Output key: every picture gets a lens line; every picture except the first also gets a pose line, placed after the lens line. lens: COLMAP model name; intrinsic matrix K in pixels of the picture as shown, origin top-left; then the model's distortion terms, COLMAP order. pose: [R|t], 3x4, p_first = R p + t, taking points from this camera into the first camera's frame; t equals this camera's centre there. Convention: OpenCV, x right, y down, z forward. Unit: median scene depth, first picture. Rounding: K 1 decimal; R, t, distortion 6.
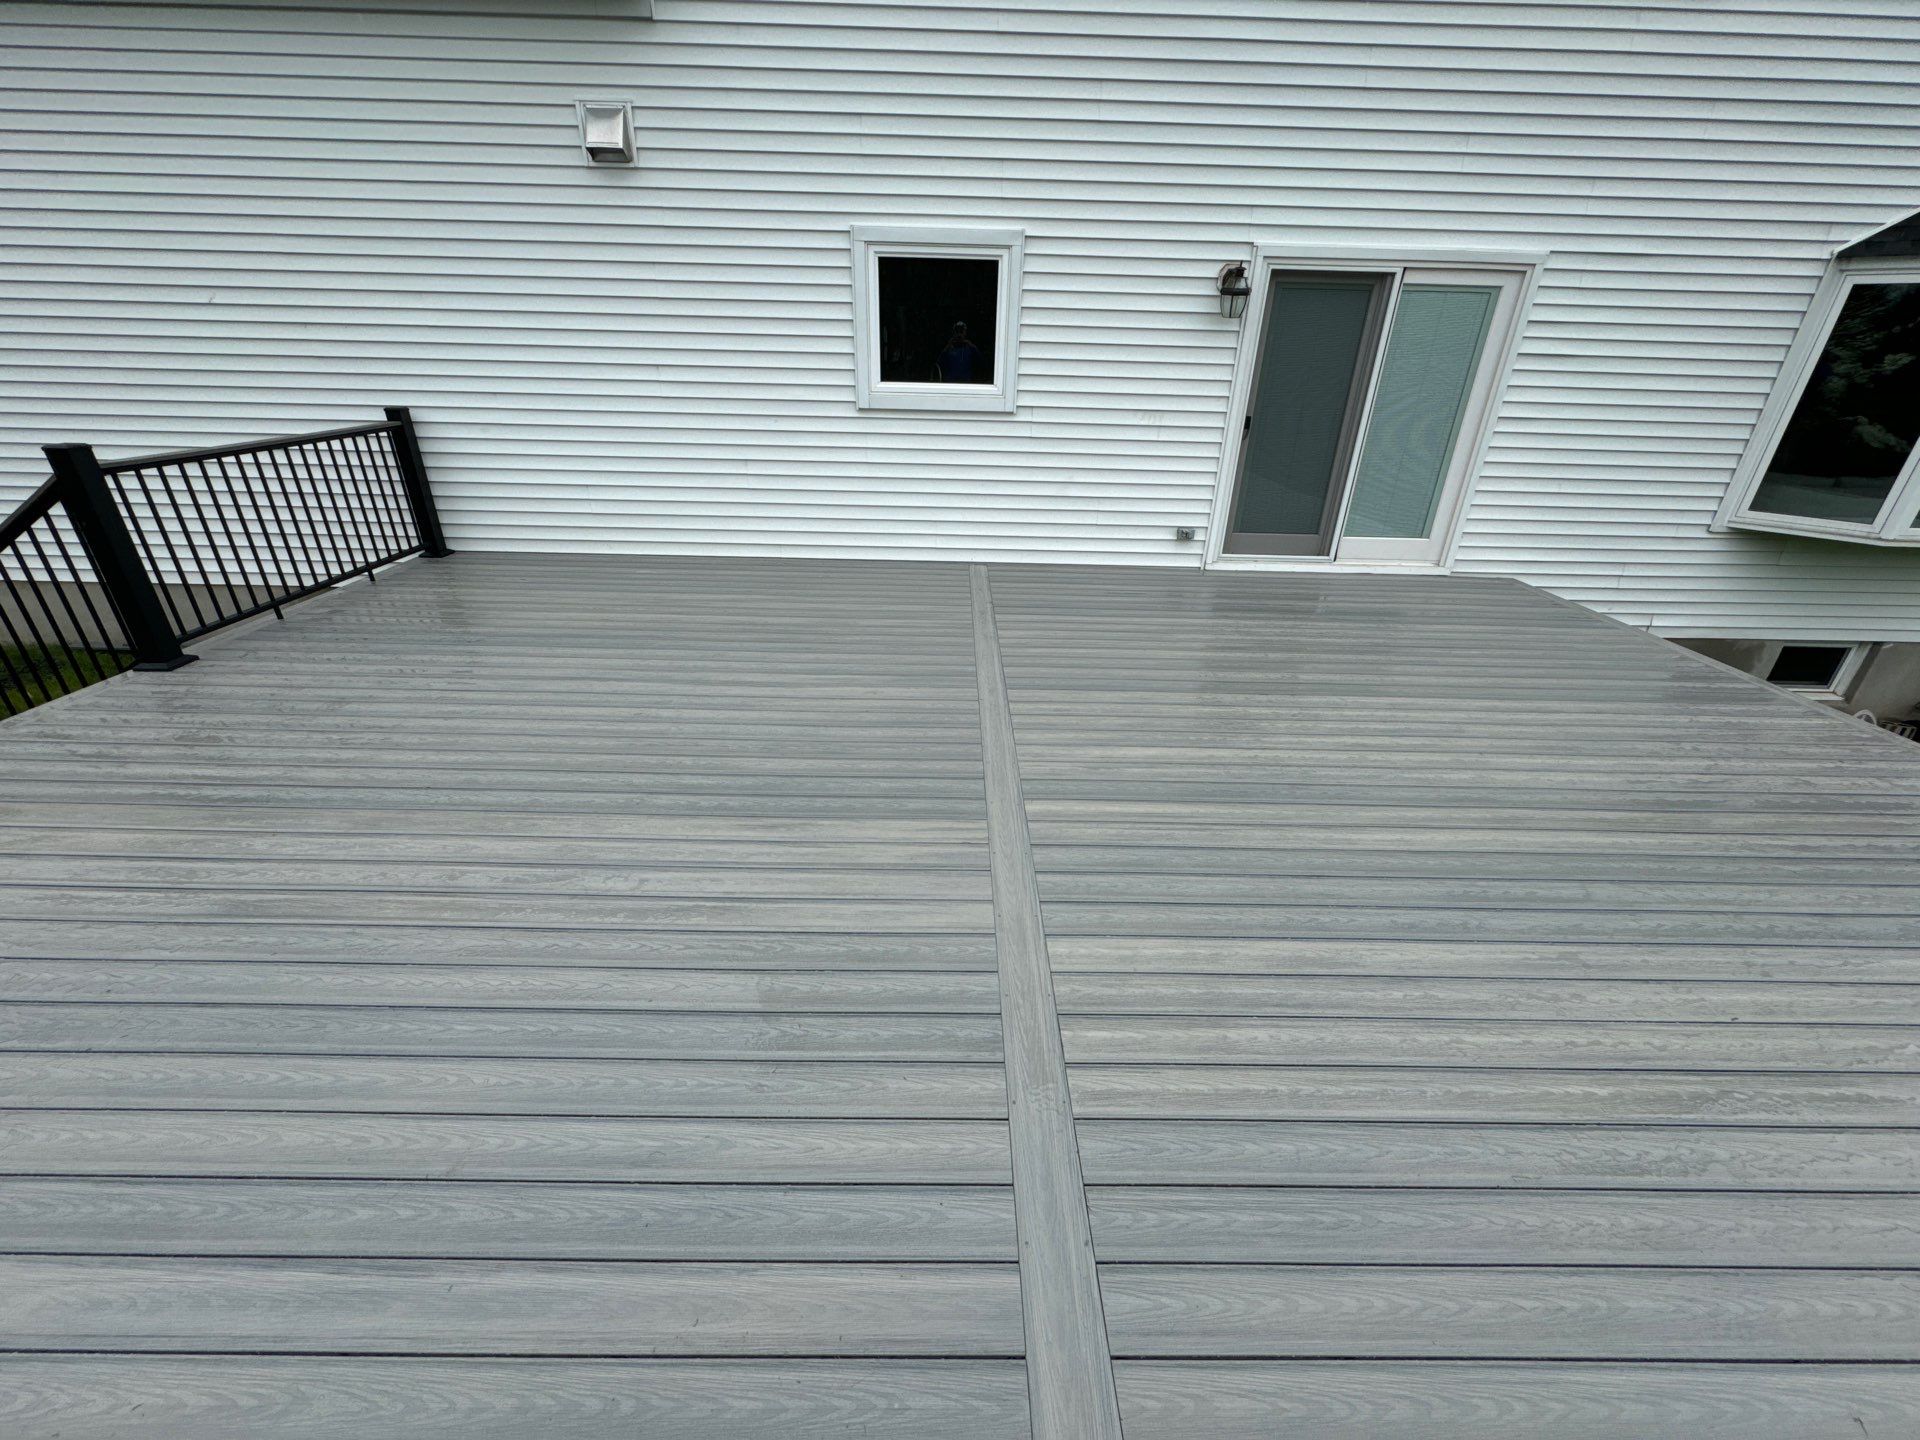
lens RADIAL K [[754.0, 0, 959.6], [0, 754.0, 713.9], [0, 0, 1]] dist [-0.001115, -0.000365]
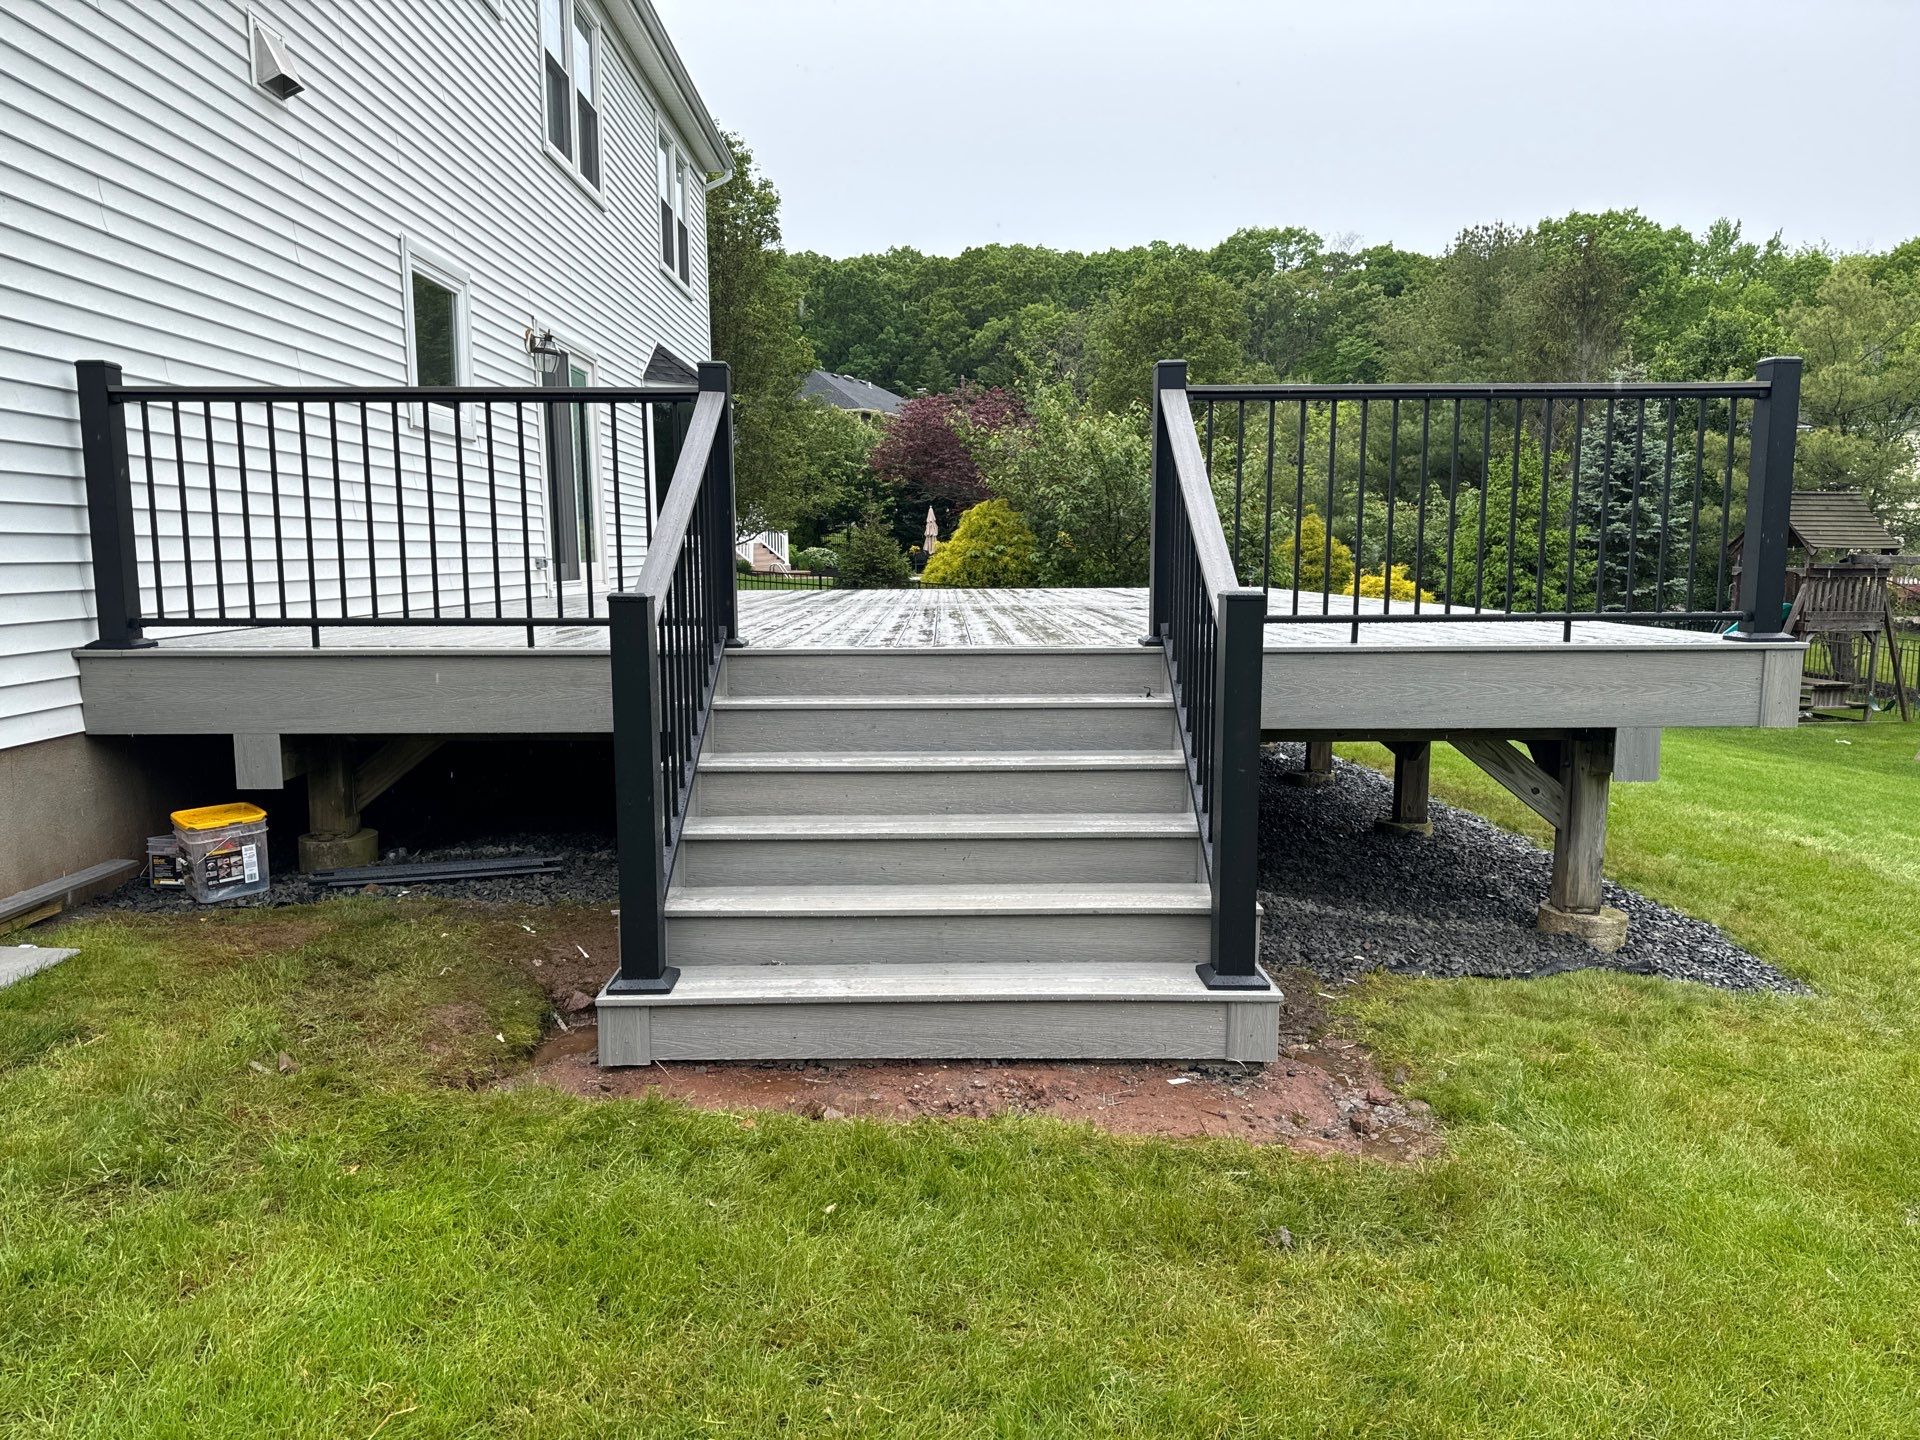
lens RADIAL K [[1357.8, 0, 948.7], [0, 1357.8, 728.9], [0, 0, 1]] dist [0.007618, -0.001911]
pose [[0.000647, -0.152112, 0.988363, -1.789632], [0.440953, 0.887129, 0.136243, -0.055416], [-0.897530, 0.435733, 0.067649, 0.547563]]
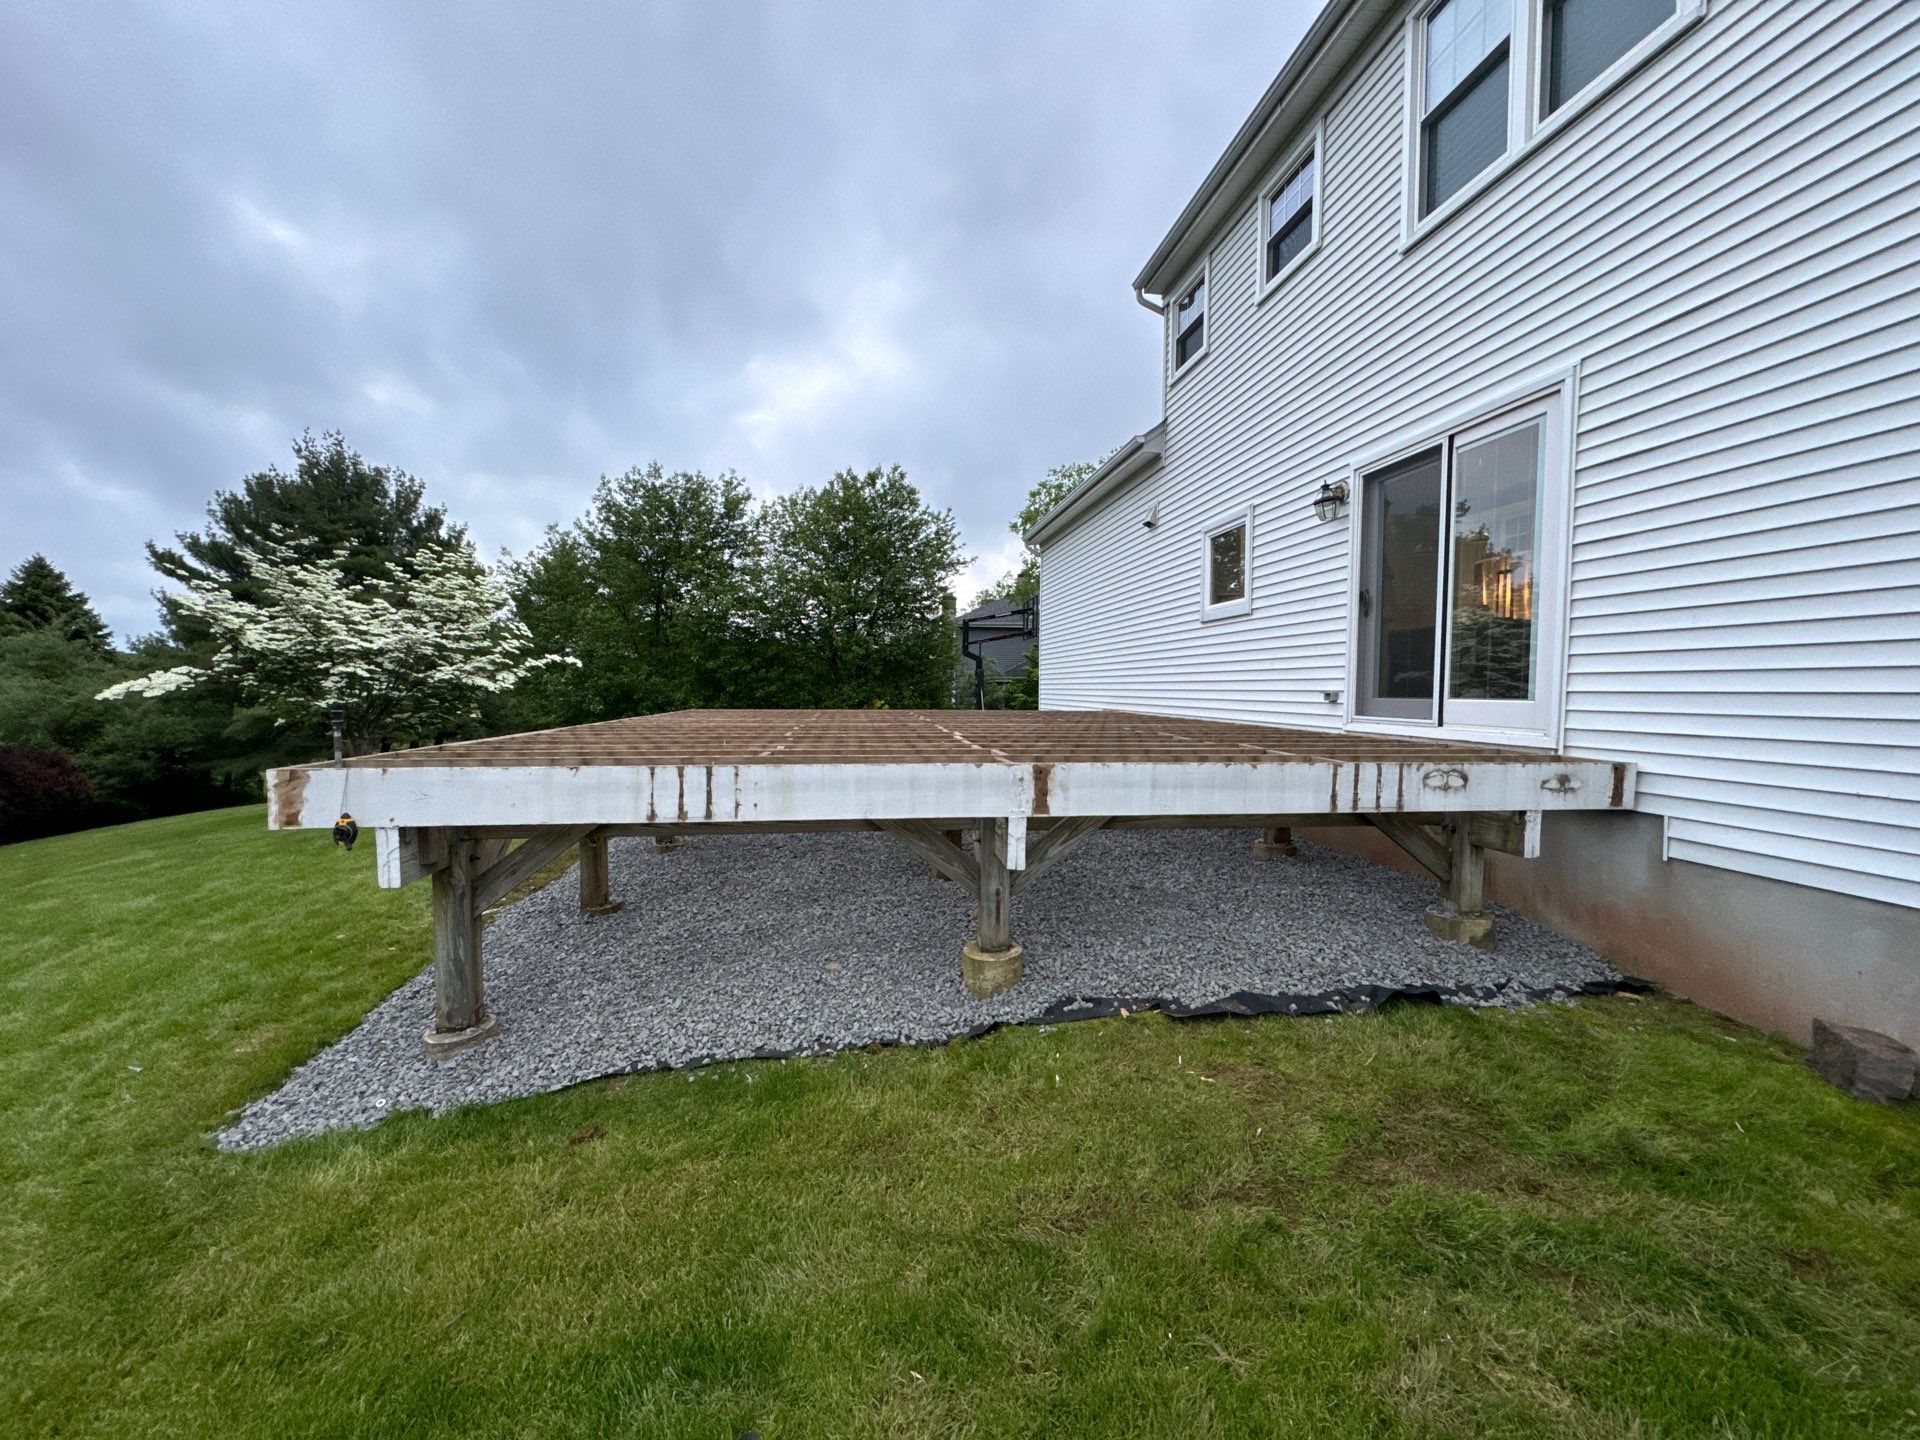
lens RADIAL K [[755.0, 0, 959.2], [0, 755.0, 710.8], [0, 0, 1]] dist [-0.002092, -0.000019]
pose [[0.136558, 0.012383, -0.990555, 1.512574], [-0.433152, 0.900017, -0.048463, 0.078591], [0.890916, 0.435679, 0.128269, 0.439716]]
